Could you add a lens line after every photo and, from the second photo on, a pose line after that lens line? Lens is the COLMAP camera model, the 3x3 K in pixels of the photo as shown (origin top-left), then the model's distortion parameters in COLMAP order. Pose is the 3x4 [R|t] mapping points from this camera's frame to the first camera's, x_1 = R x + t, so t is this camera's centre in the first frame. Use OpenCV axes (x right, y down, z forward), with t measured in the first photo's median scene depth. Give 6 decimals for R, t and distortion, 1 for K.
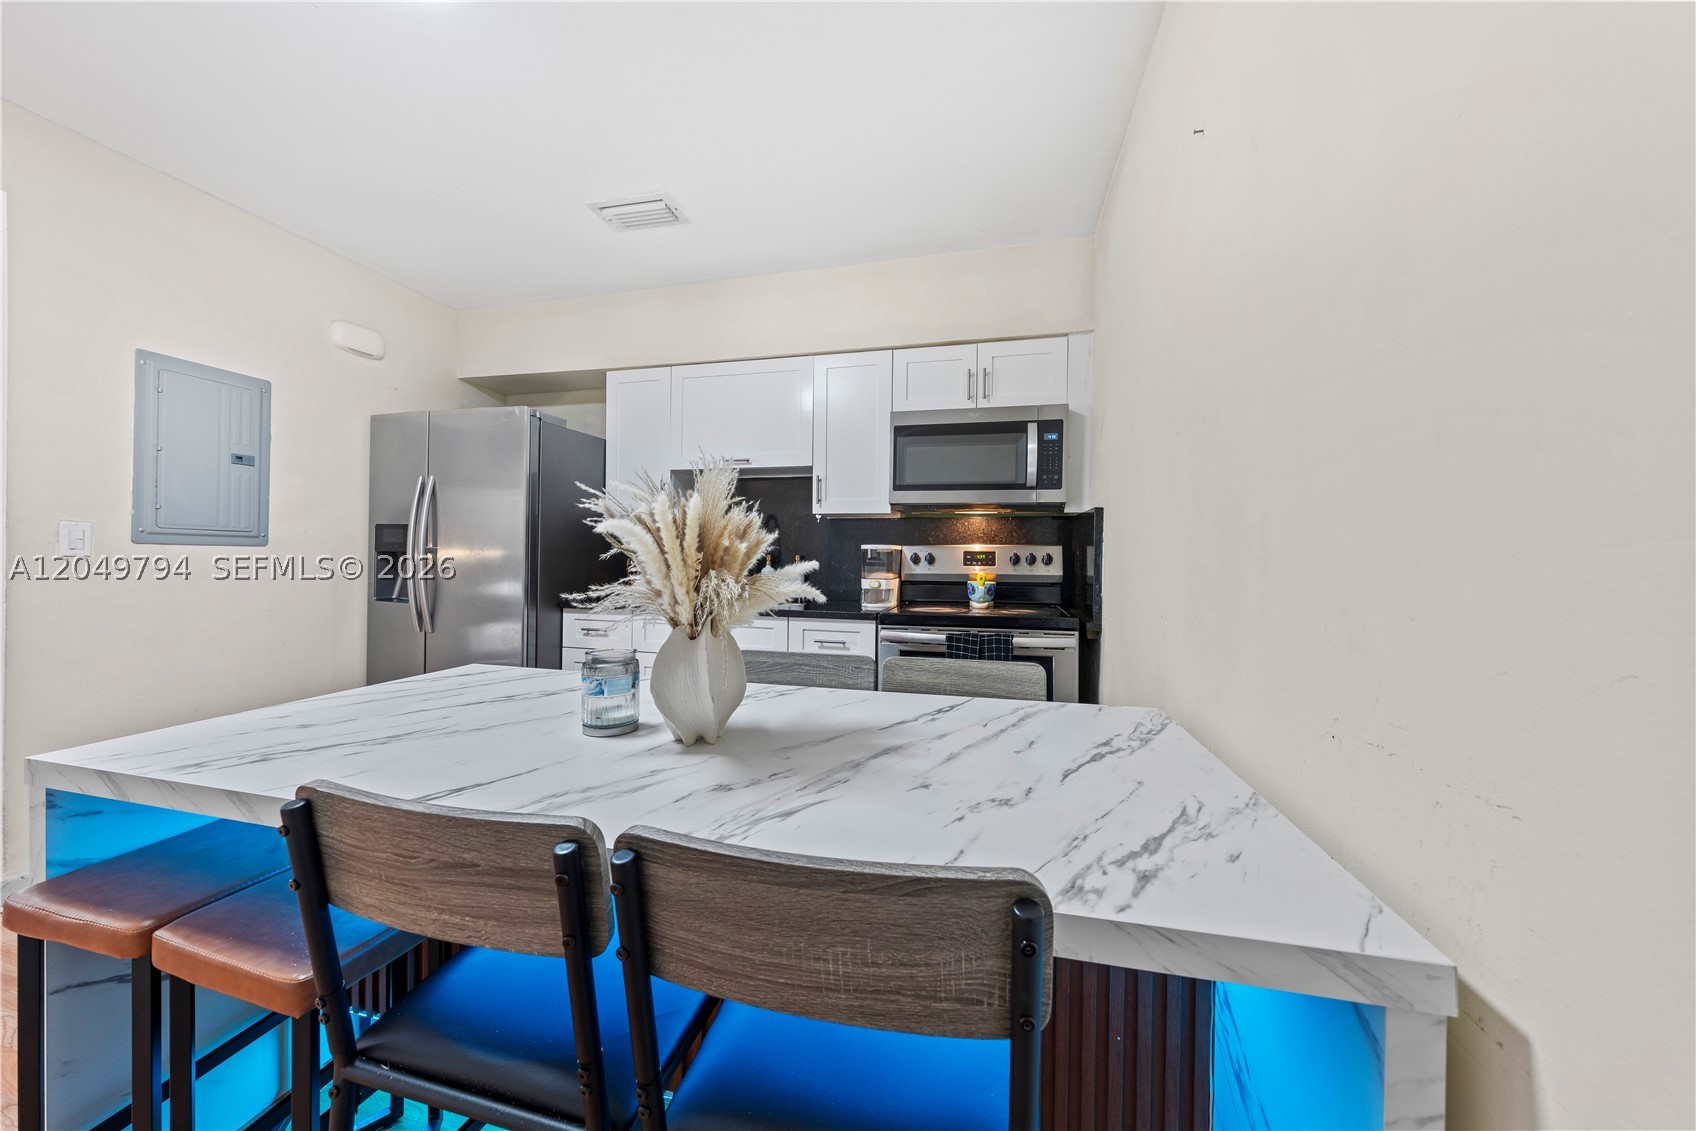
lens RADIAL K [[570.9, 0, 844.7], [0, 570.9, 555.7], [0, 0, 1]] dist [-0.001073, -0.000090]
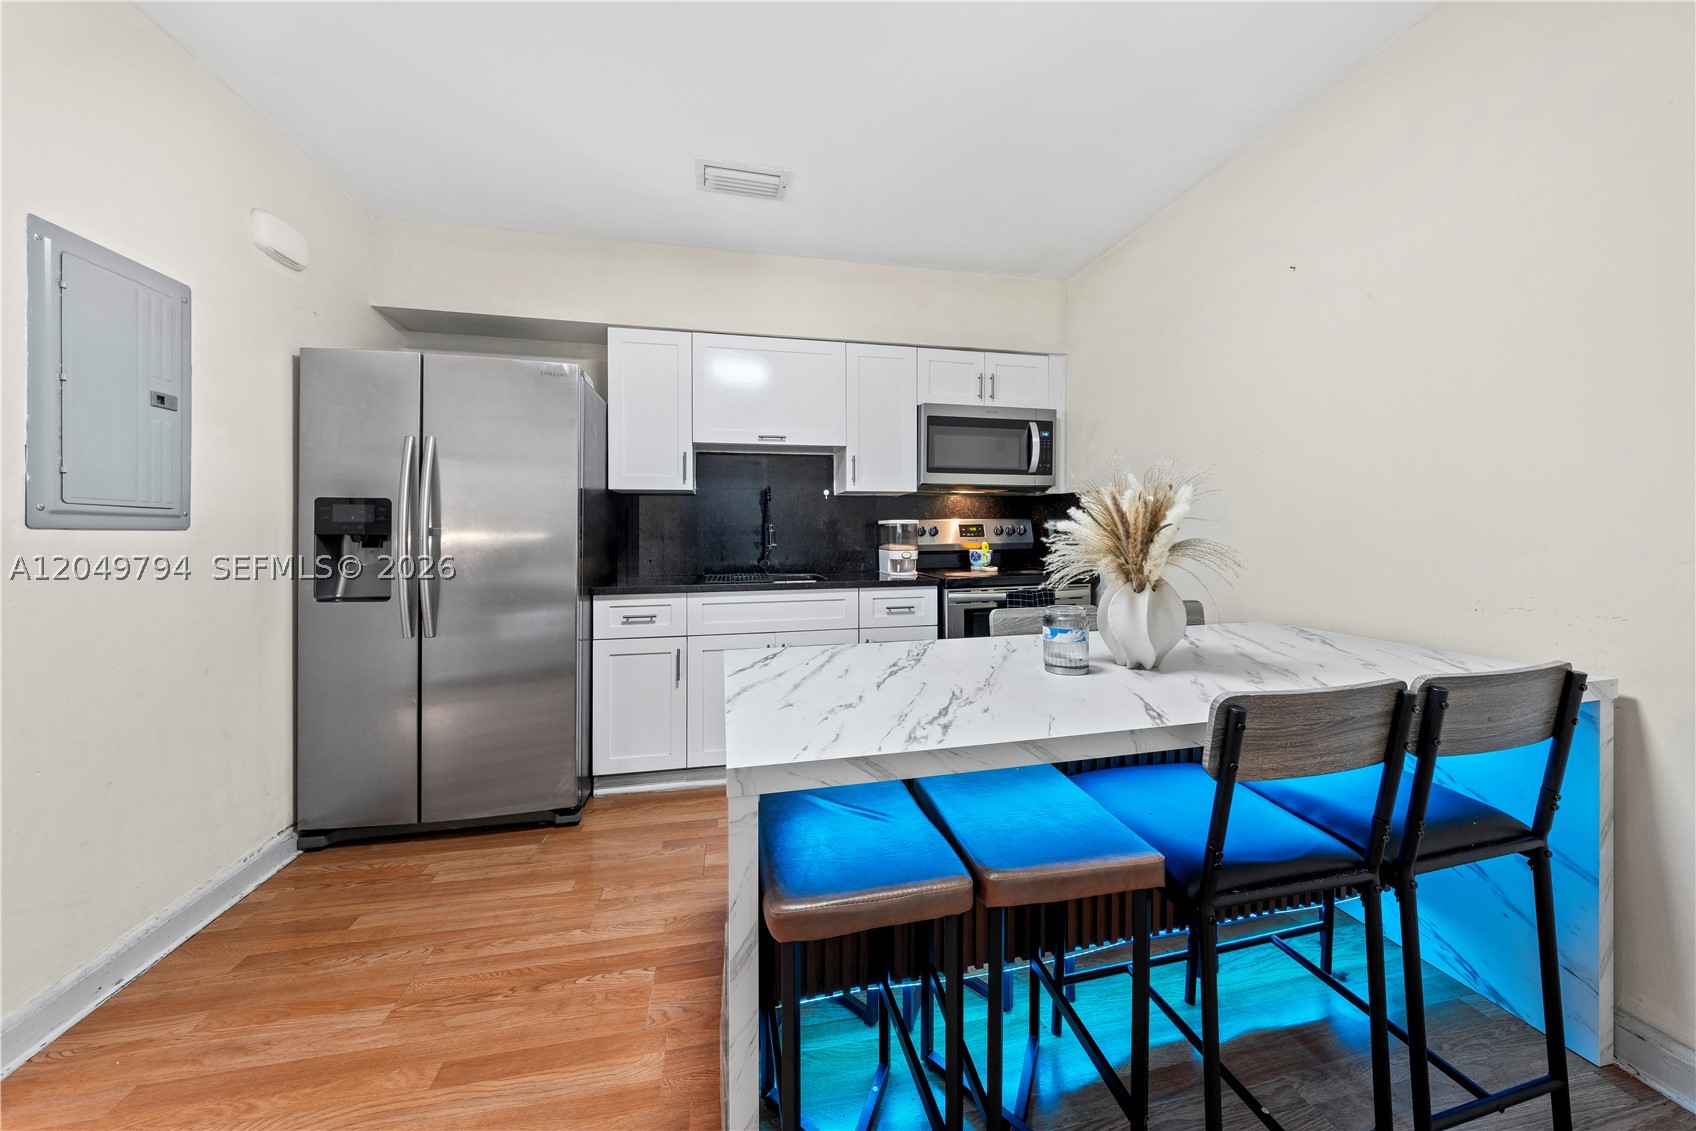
lens RADIAL K [[580.4, 0, 853.3], [0, 580.4, 532.5], [0, 0, 1]] dist [0.000295, 0.000094]
pose [[0.894826, -0.018426, 0.446034, -0.562026], [0.016273, 0.999830, 0.008658, -0.006110], [-0.446117, -0.000489, 0.894974, 0.026307]]
